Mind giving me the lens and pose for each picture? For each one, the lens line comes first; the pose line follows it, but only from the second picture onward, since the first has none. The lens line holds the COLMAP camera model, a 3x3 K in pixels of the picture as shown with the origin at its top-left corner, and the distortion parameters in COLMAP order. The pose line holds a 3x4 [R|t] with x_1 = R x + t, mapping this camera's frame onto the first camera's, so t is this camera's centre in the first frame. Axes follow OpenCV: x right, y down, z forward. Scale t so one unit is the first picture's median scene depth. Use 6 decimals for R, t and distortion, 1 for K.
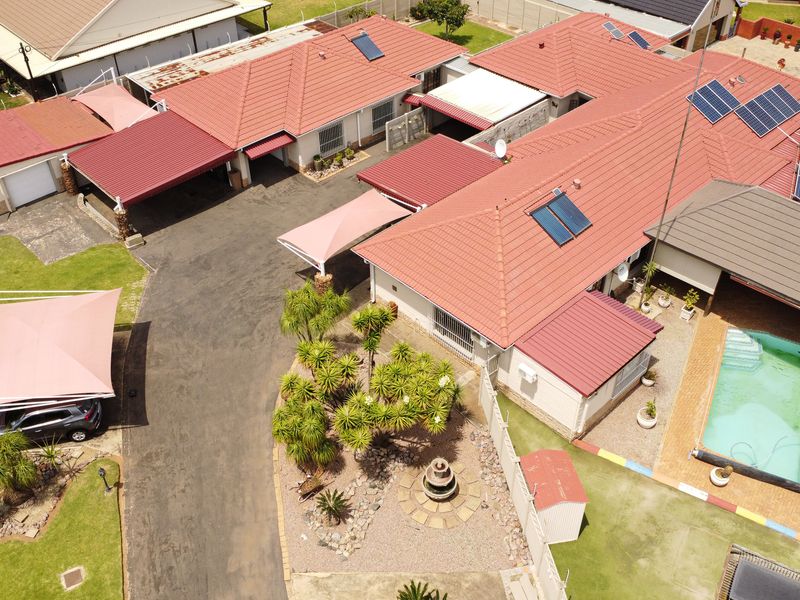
lens RADIAL K [[774.2, 0, 400.0], [0, 774.2, 300.0], [0, 0, 1]] dist [-0.018700, -0.034536]
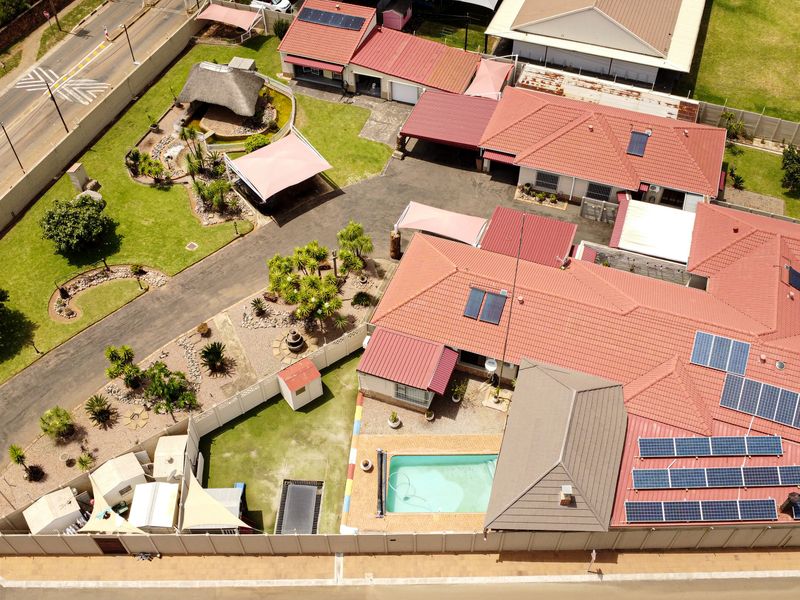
lens RADIAL K [[774.2, 0, 400.0], [0, 774.2, 300.0], [0, 0, 1]] dist [-0.018700, -0.034536]
pose [[0.443502, 0.678343, -0.585796, 0.765287], [-0.579586, 0.715605, 0.389858, -0.457745], [0.683656, 0.166617, 0.710530, -0.111685]]
